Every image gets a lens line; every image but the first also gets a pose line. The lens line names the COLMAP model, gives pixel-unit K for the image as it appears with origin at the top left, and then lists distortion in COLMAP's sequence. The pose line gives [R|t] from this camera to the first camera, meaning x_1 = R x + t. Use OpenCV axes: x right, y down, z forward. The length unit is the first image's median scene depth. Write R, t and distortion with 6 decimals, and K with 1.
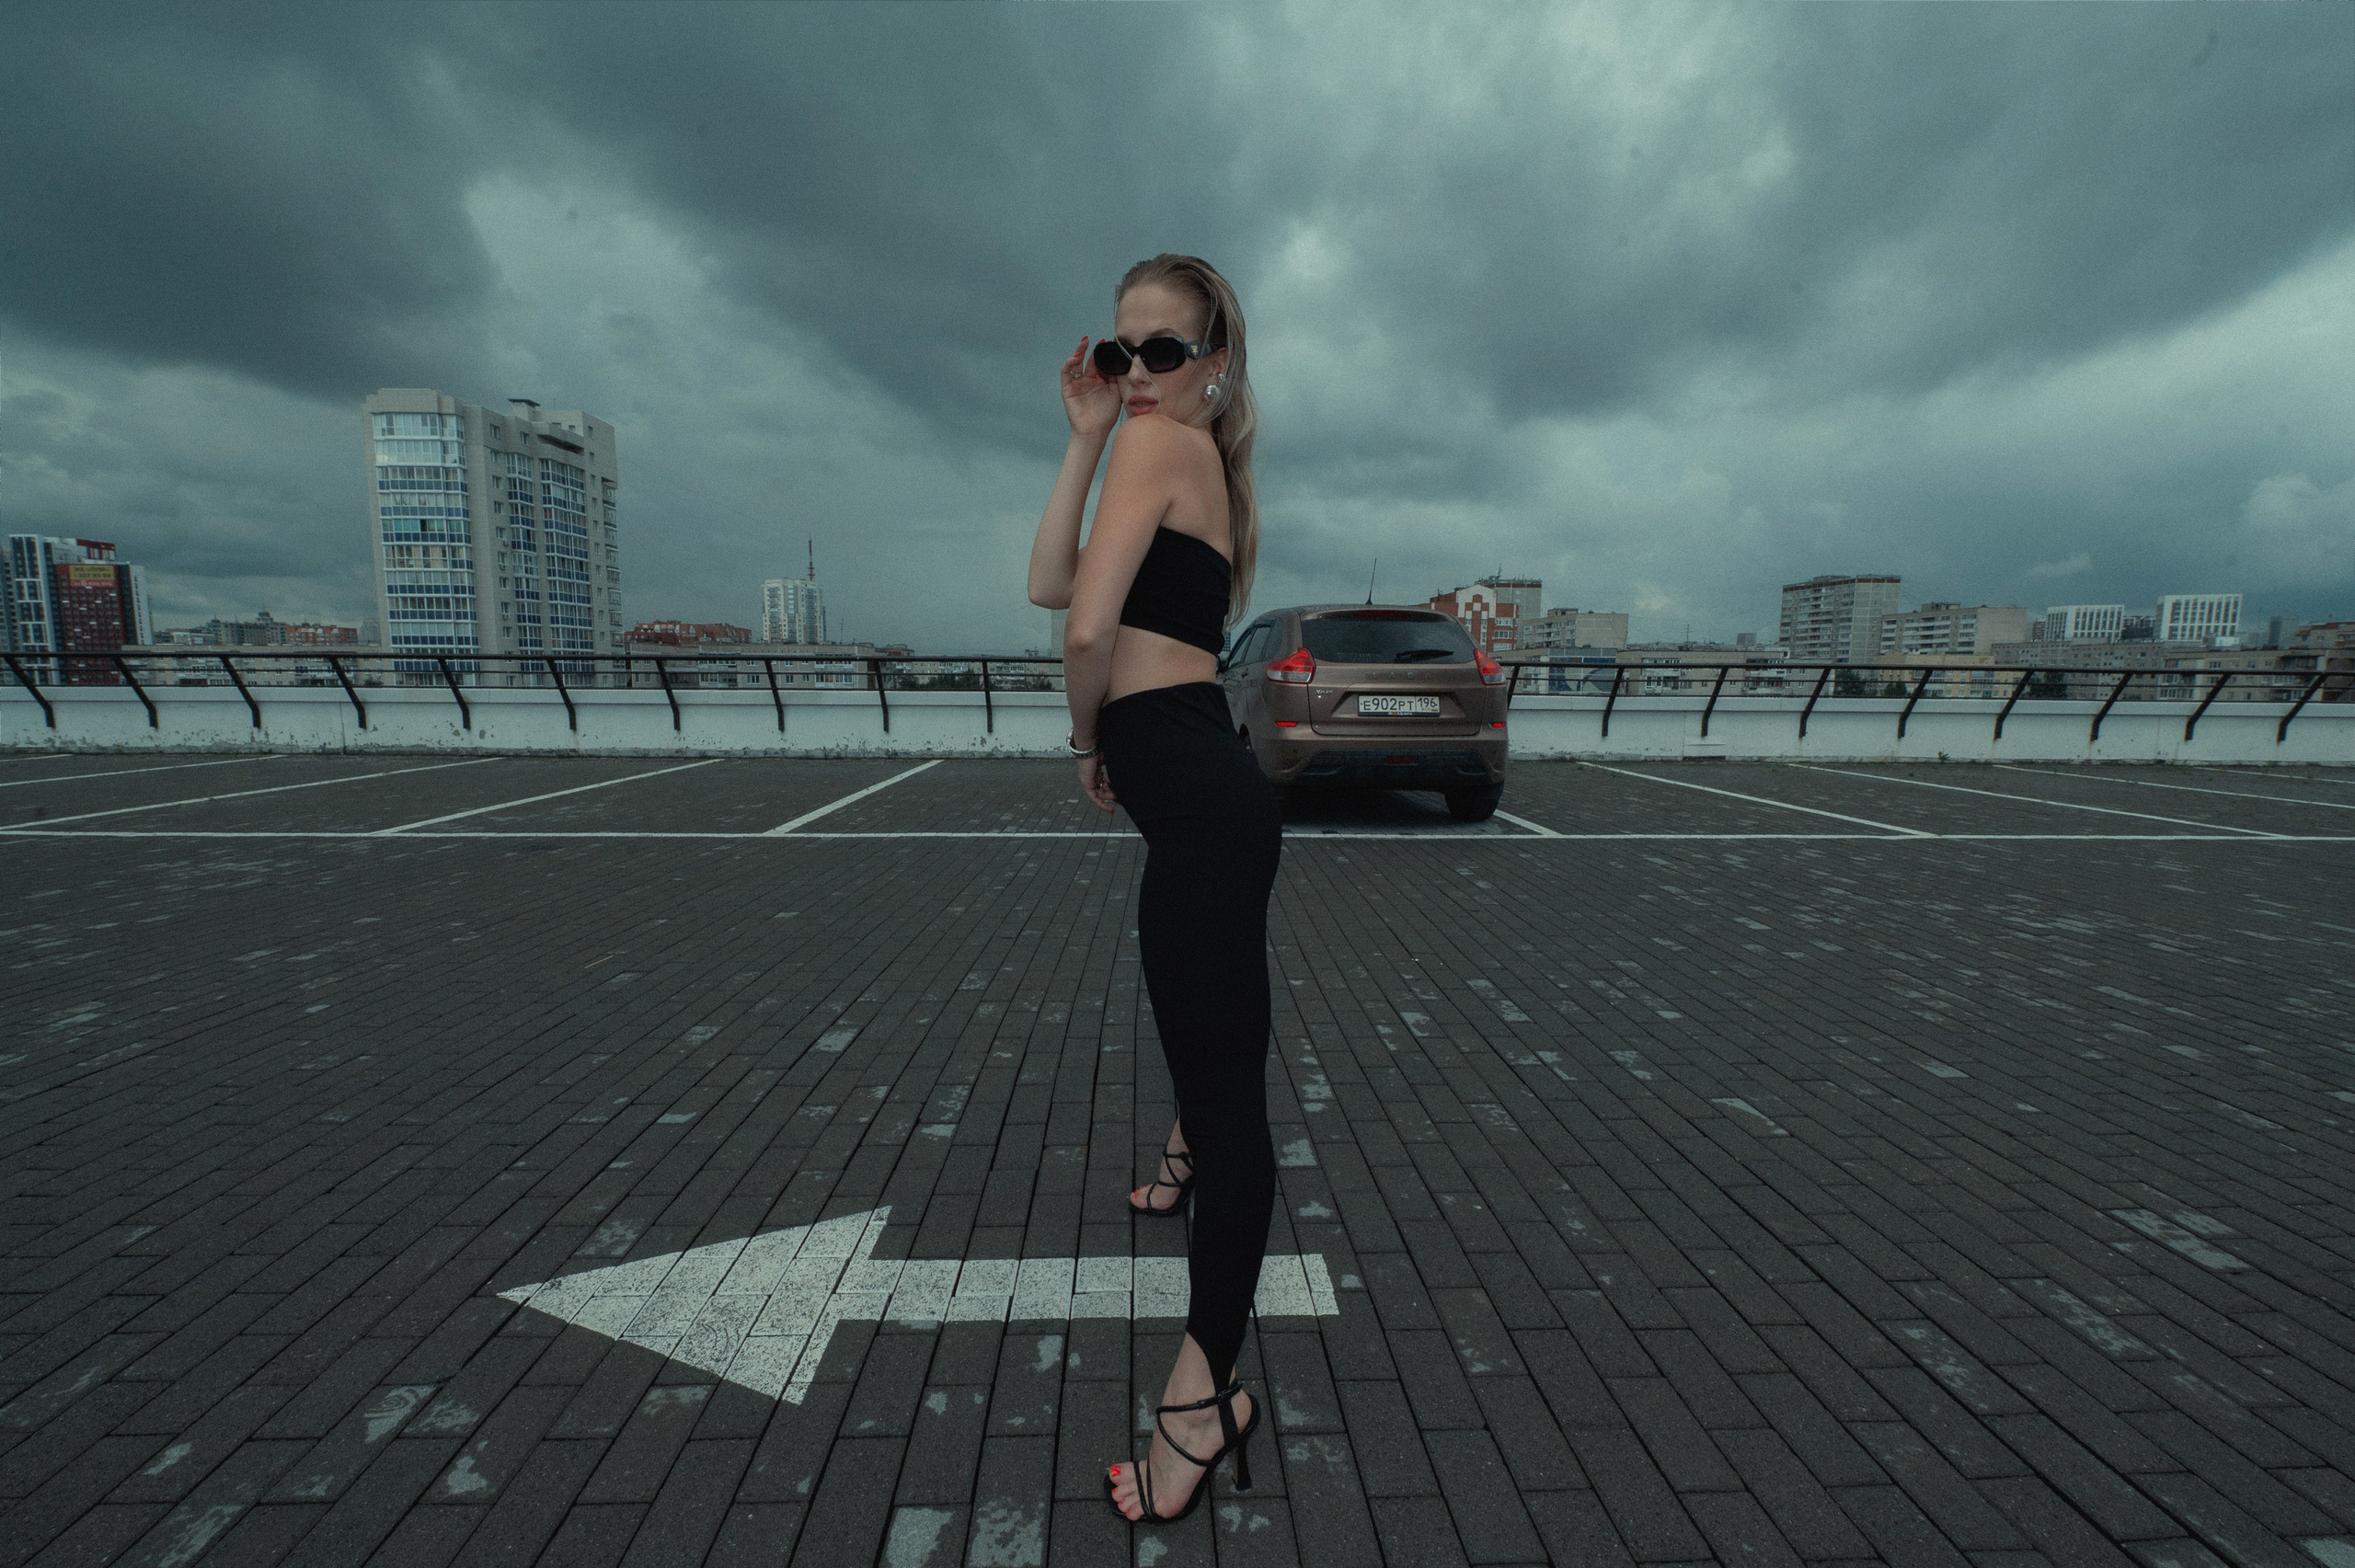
lens RADIAL K [[918.2, 0, 1177.5], [0, 918.2, 784.0], [0, 0, 1]] dist [-0.009329, -0.000945]
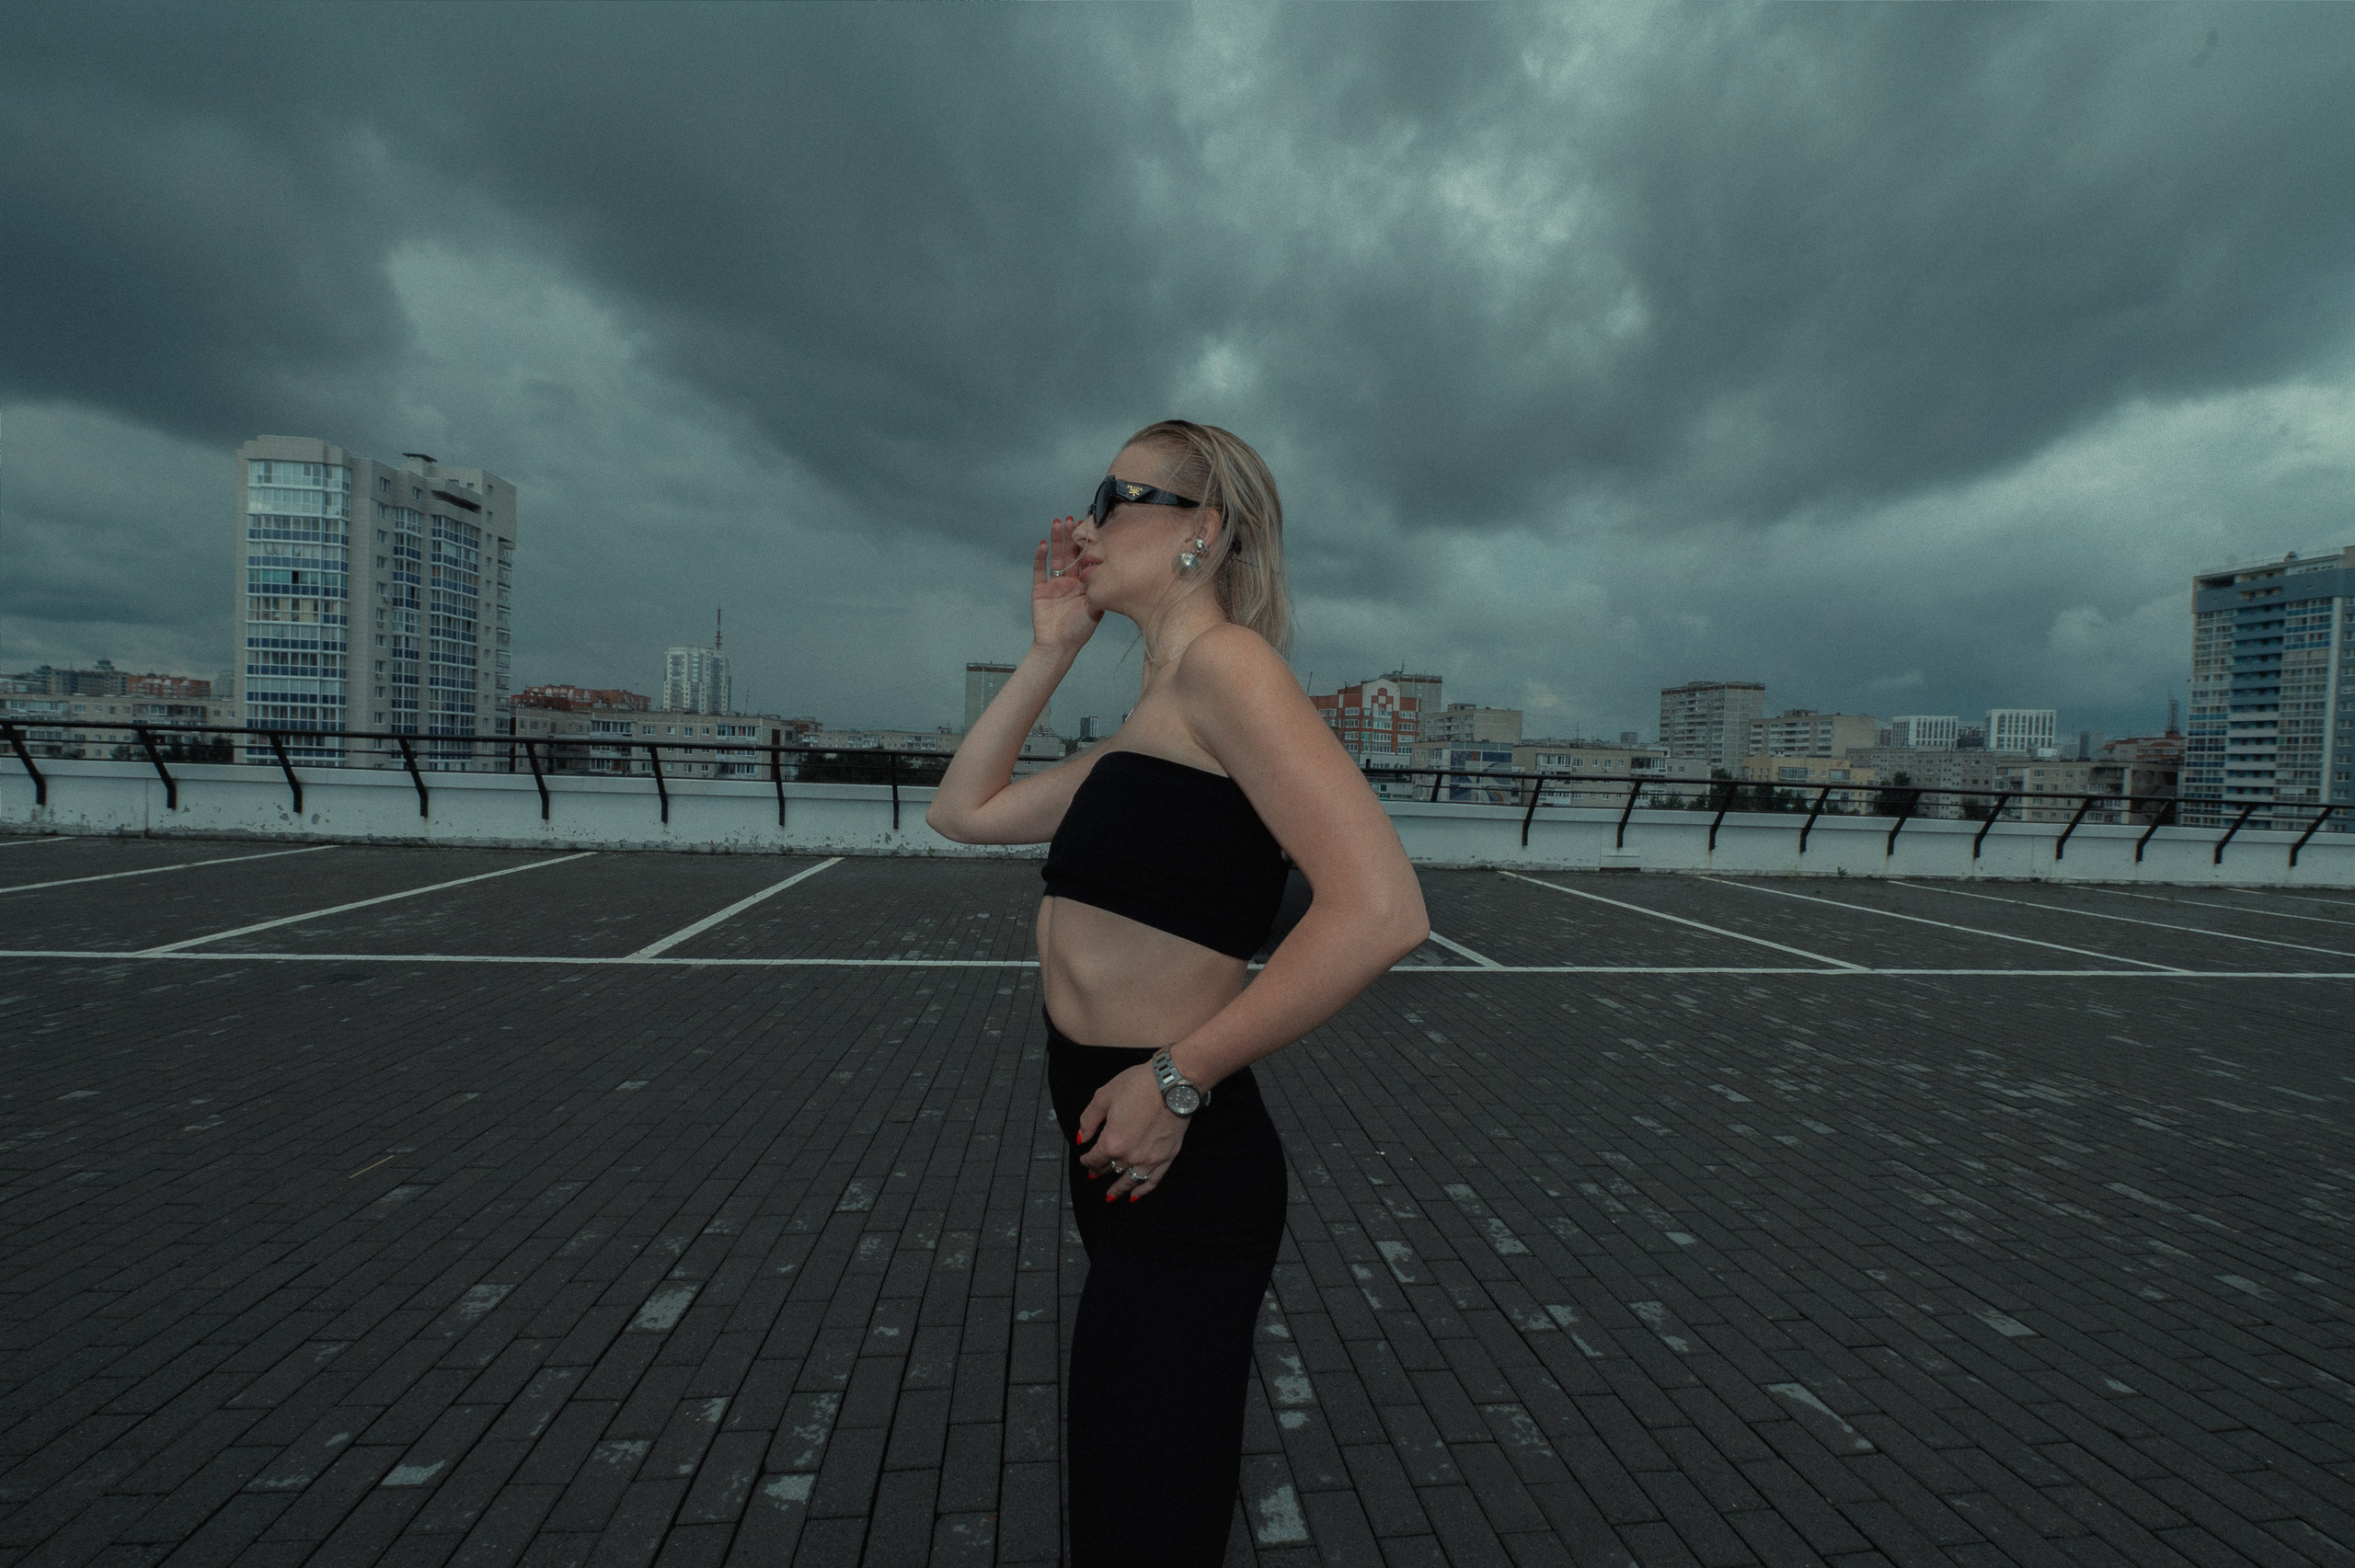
lens RADIAL K [[913.3, 0, 1166.3], [0, 913.3, 786.5], [0, 0, 1]] dist [-0.008194, -0.001632]
pose [[0.996085, 0.027014, 0.084170, -0.007153], [-0.019794, 0.996145, -0.085461, -0.022256], [-0.086155, 0.083461, 0.992780, 0.039412]]
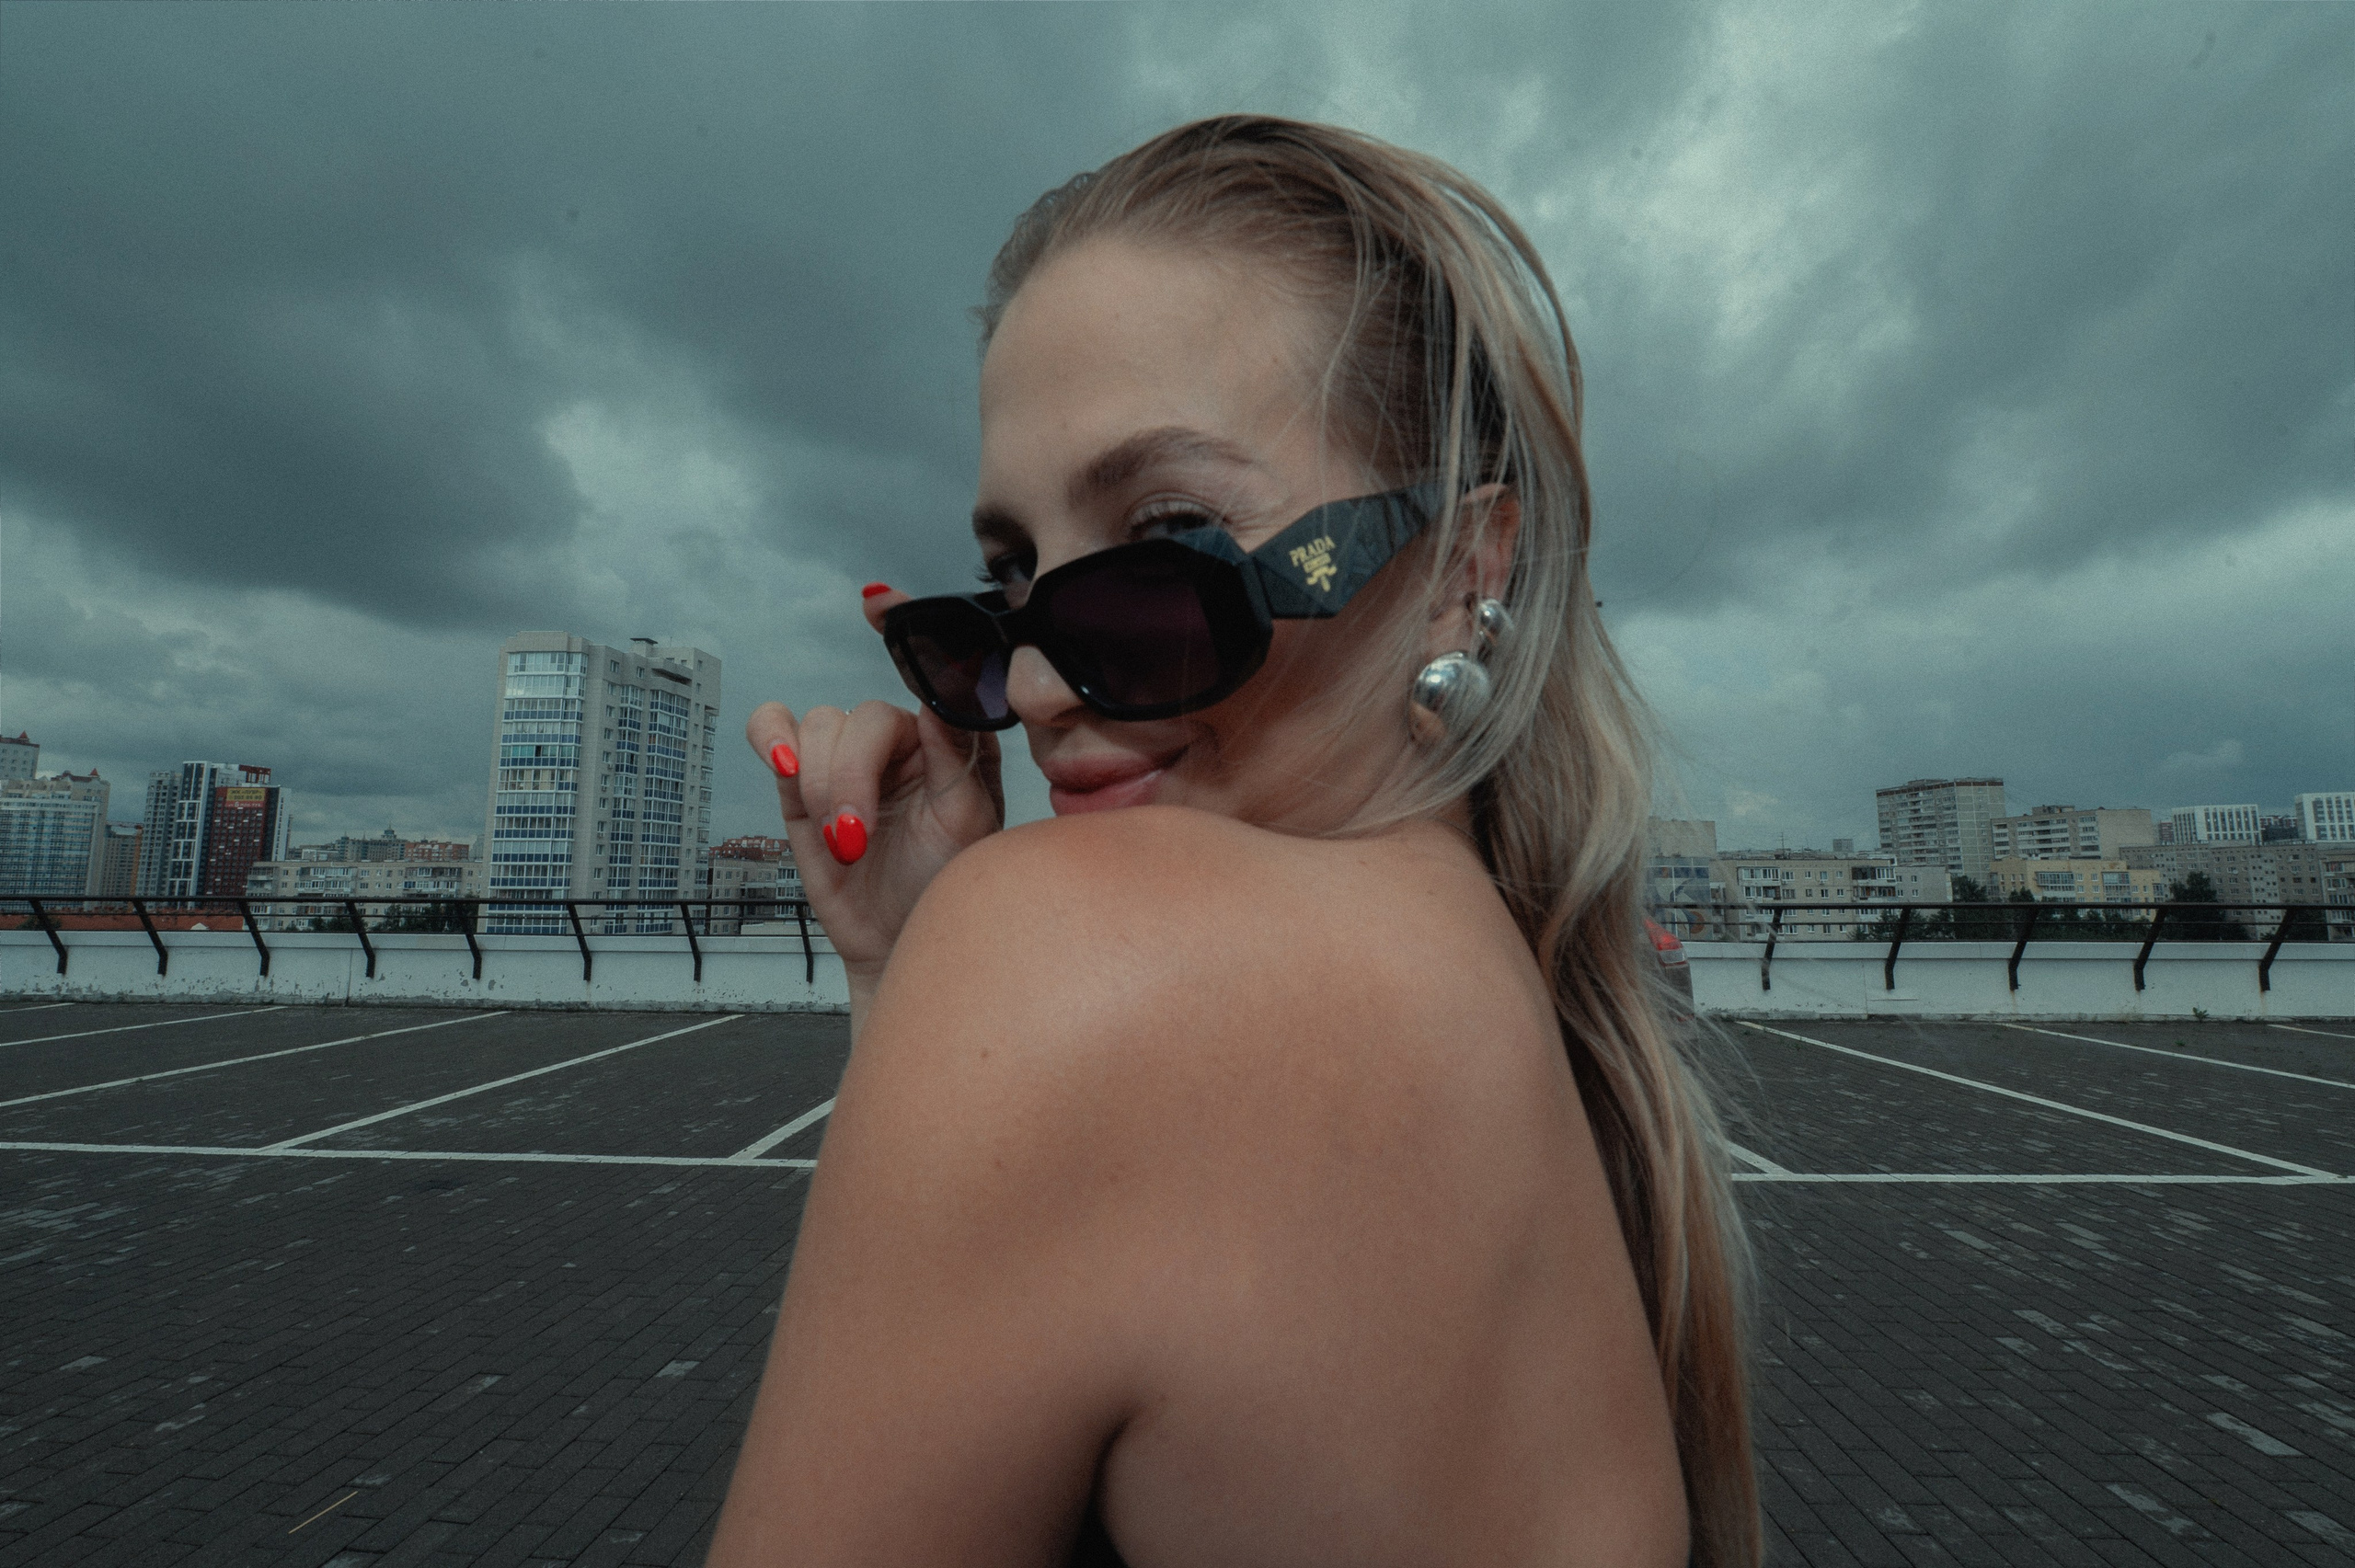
lens RADIAL K [[918.2, 0, 1177.5], [0, 918.2, 784.0], [0, 0, 1]] dist [-0.009329, -0.000945]
pose [[0.997111, -0.010935, -0.075161, -0.004551], [-0.006238, 0.974449, -0.224524, -0.041276], [0.075696, 0.224344, 0.971566, 0.099120]]
